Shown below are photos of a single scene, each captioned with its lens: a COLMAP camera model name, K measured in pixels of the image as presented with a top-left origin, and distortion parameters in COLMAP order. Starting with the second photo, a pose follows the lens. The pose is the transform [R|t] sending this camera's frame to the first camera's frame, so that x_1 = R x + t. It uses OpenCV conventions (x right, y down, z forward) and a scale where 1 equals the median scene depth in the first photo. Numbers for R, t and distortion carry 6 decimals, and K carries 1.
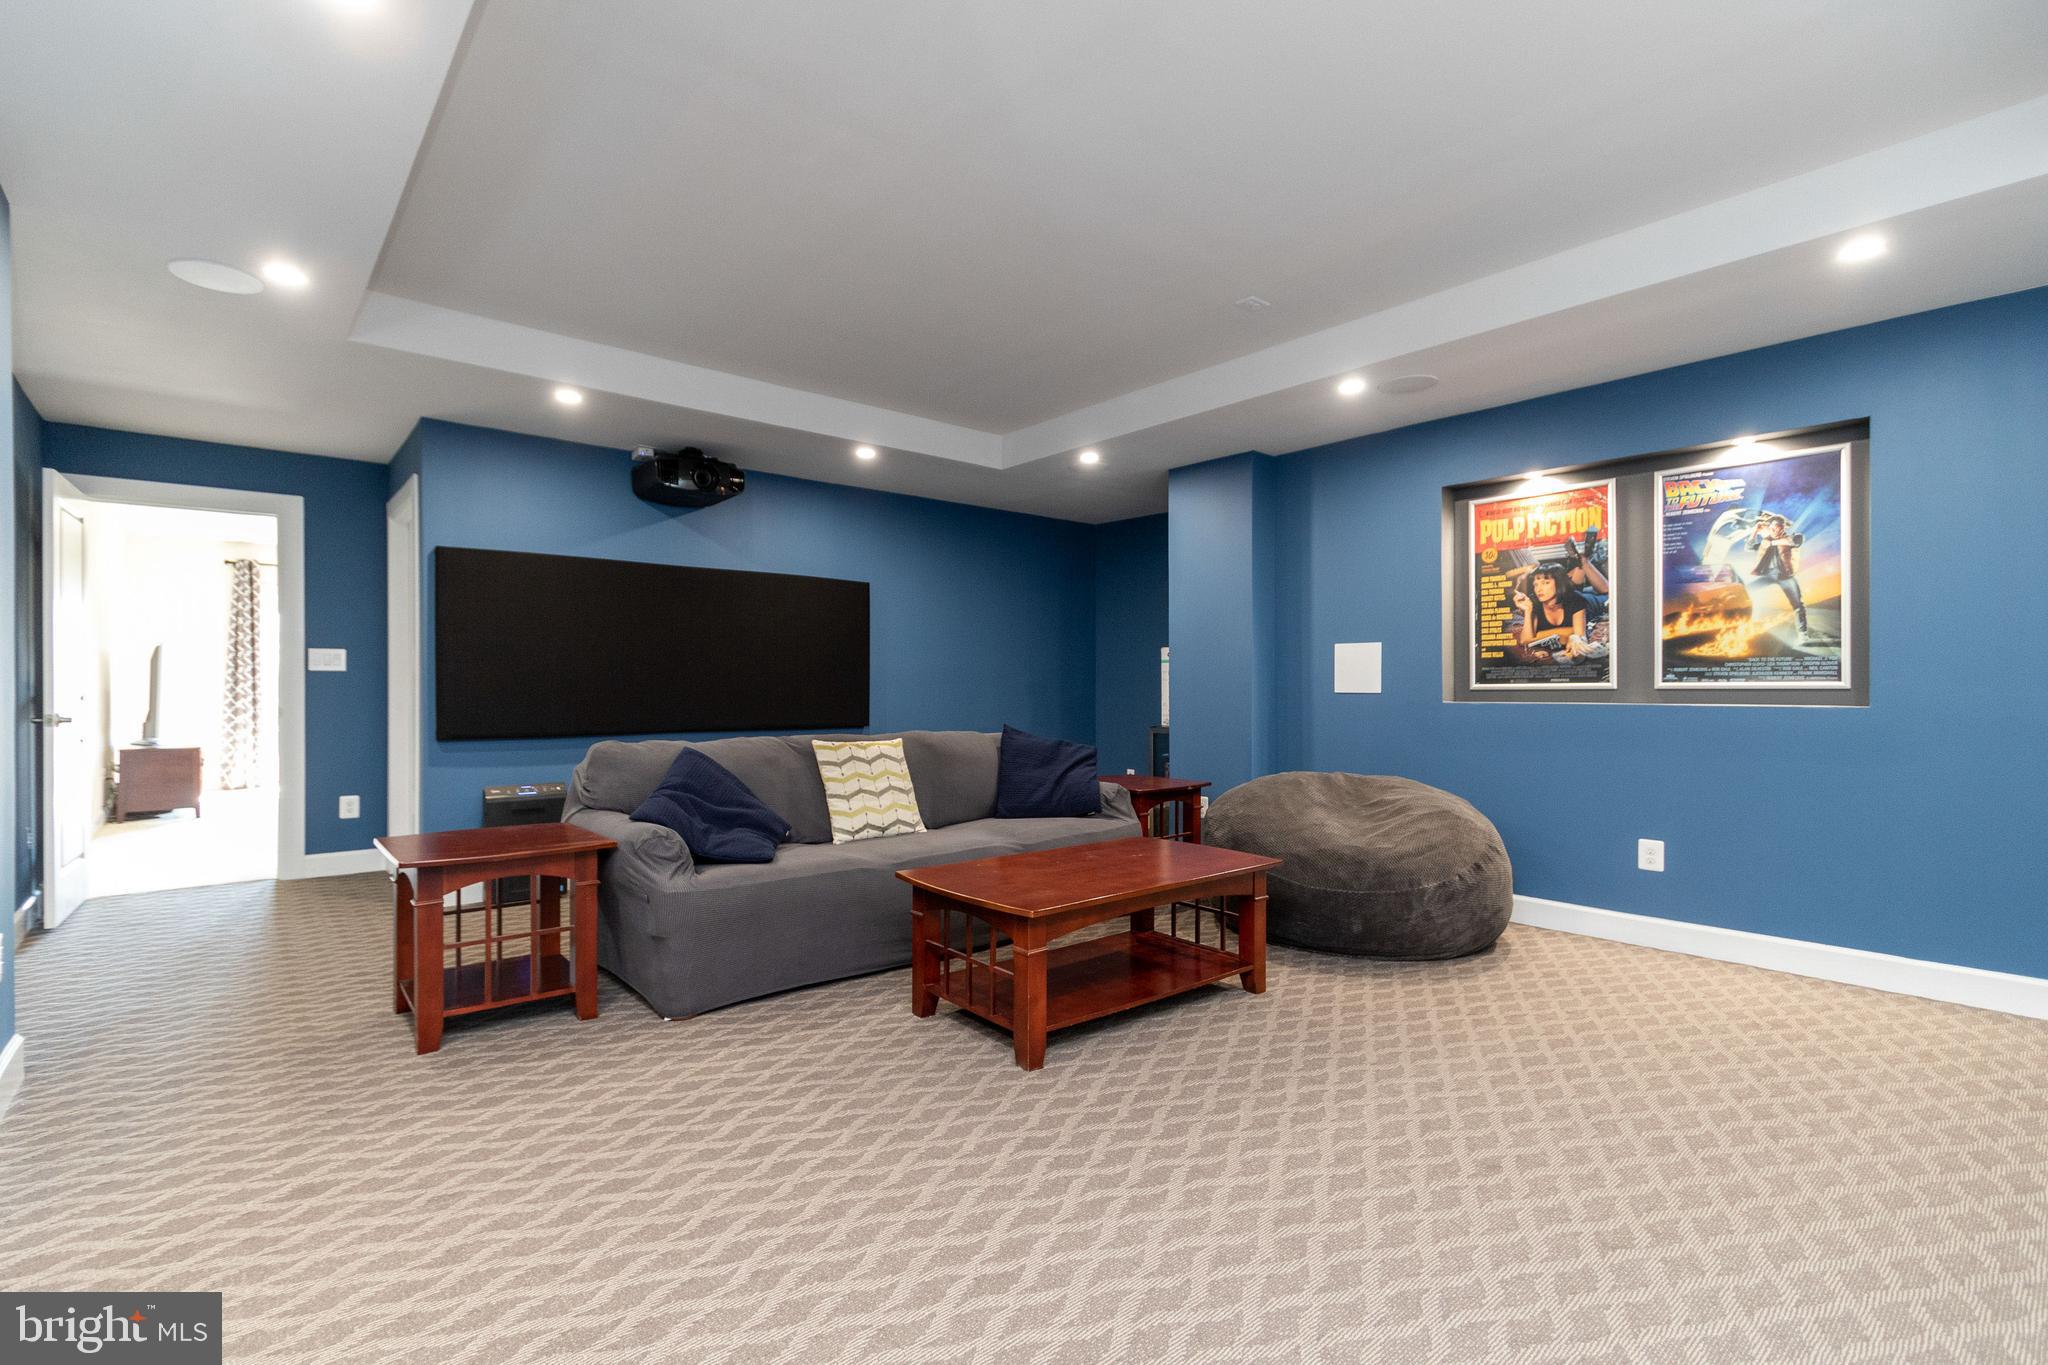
lens RADIAL K [[933.1, 0, 953.8], [0, 933.1, 683.8], [0, 0, 1]] dist [0.000918, -0.001512]
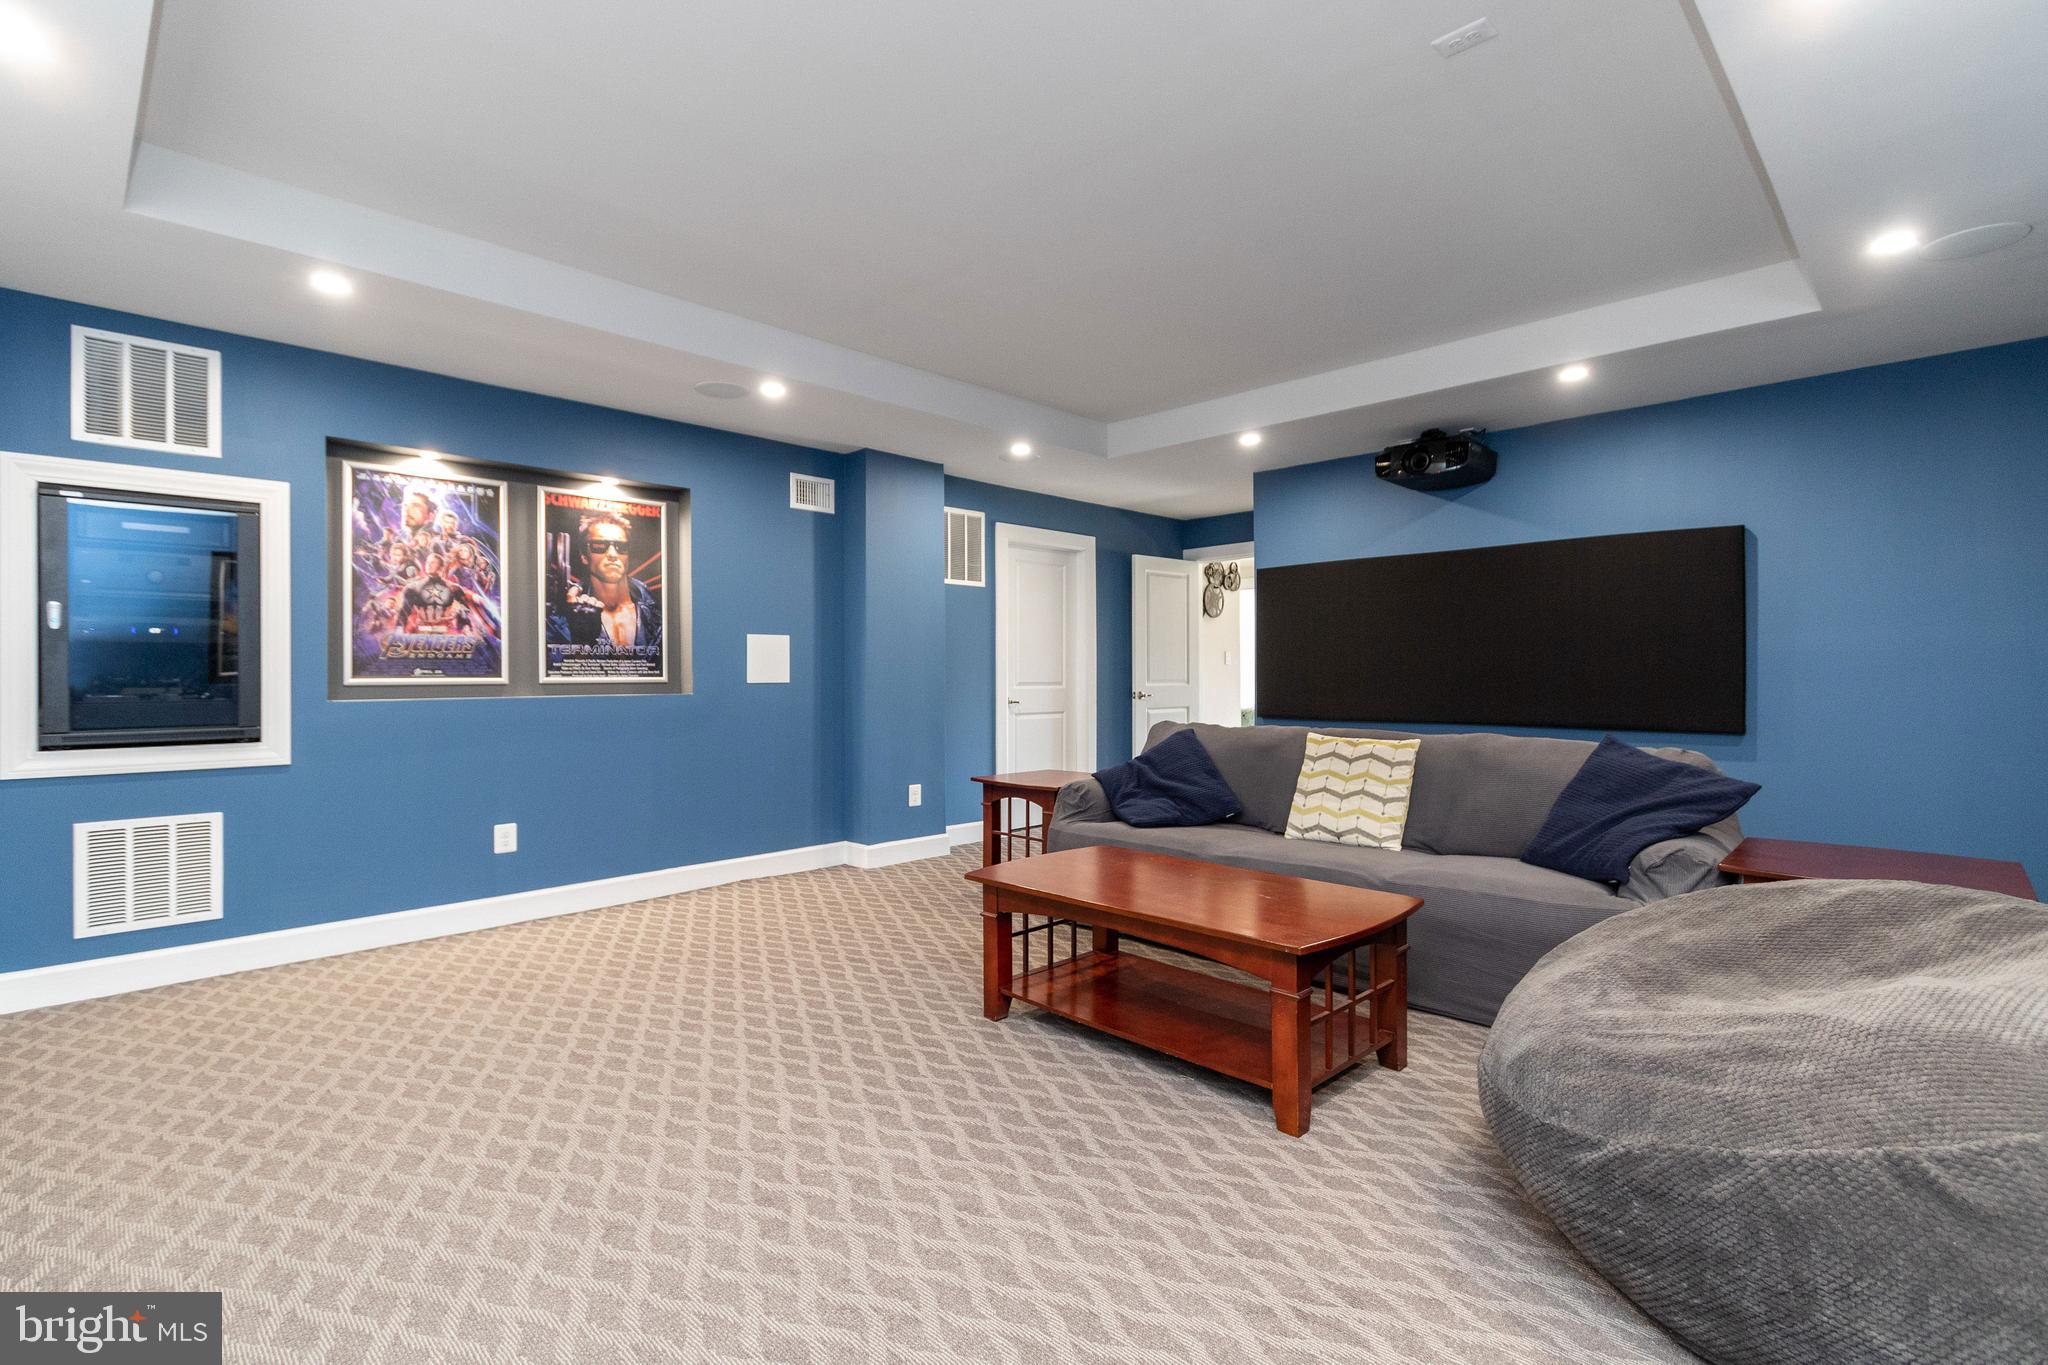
lens RADIAL K [[933.1, 0, 1021.2], [0, 933.1, 658.9], [0, 0, 1]] dist [0.000918, -0.001512]
pose [[0.119519, -0.016565, -0.992694, 0.881705], [0.006333, 0.999853, -0.015922, -0.003115], [0.992812, -0.004384, 0.119606, 0.653233]]
